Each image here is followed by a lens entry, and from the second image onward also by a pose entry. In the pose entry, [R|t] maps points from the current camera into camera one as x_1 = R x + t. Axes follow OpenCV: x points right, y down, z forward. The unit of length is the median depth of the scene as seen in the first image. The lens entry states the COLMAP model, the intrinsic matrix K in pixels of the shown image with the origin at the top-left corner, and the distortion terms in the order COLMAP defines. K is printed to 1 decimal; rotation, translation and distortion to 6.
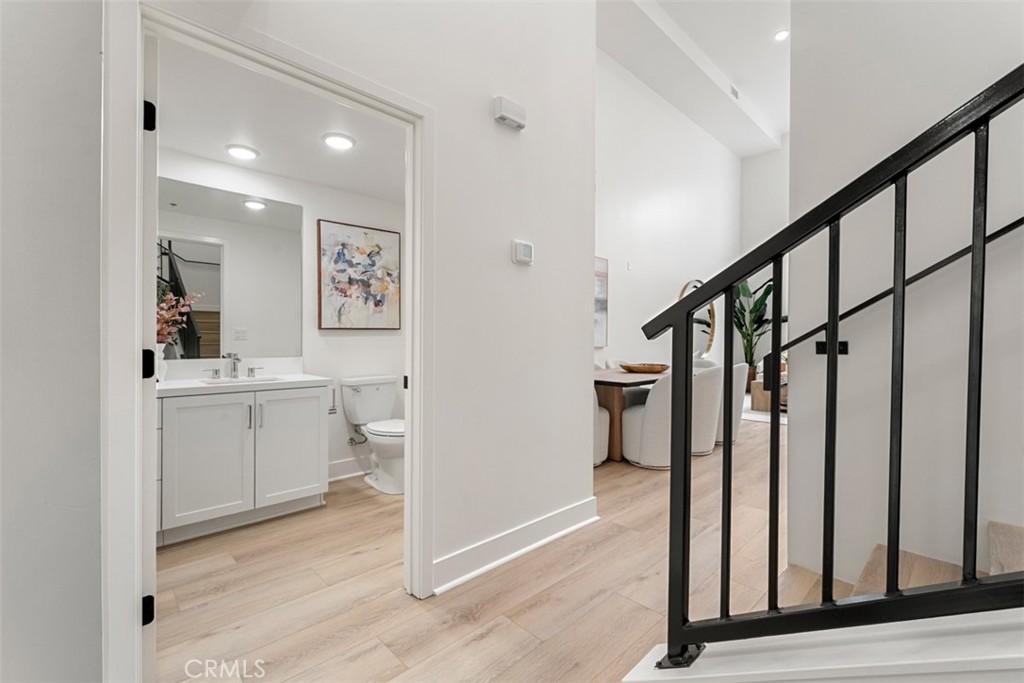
lens RADIAL K [[444.7, 0, 507.1], [0, 444.7, 339.5], [0, 0, 1]] dist [0.001649, 0.000179]
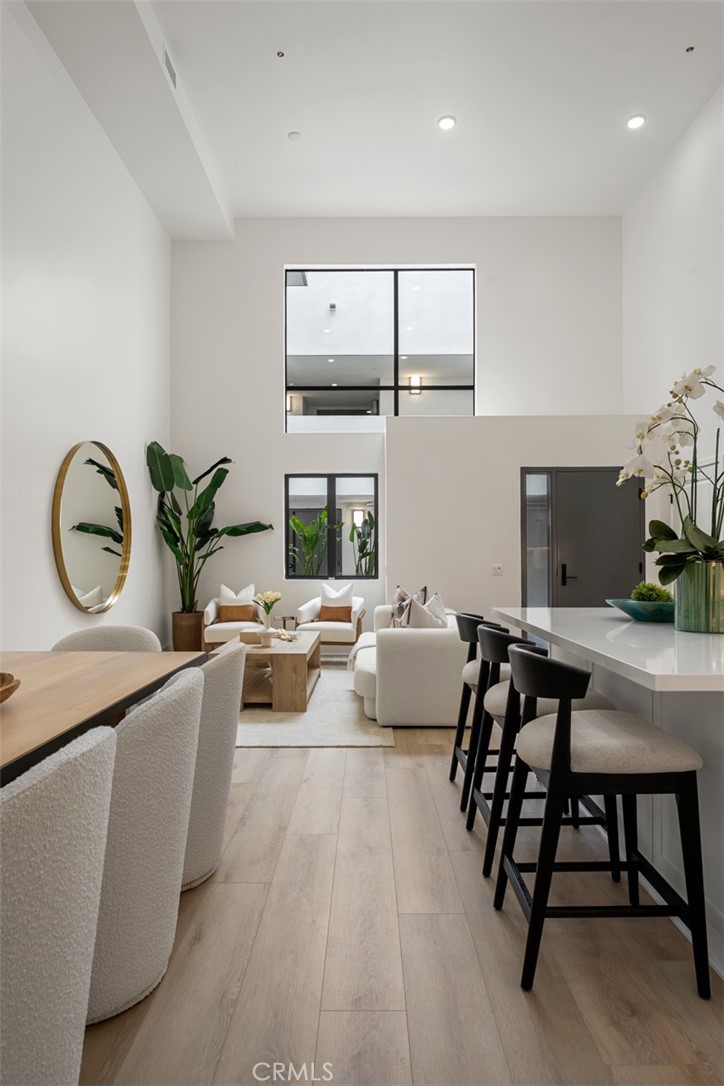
lens RADIAL K [[646.0, 0, 360.8], [0, 646.0, 547.8], [0, 0, 1]] dist [-0.001212, 0.000200]
pose [[0.702060, 0.003057, 0.712112, 0.117664], [0.011390, 0.999815, -0.015521, -0.005766], [-0.712027, 0.019008, 0.701895, 0.274032]]
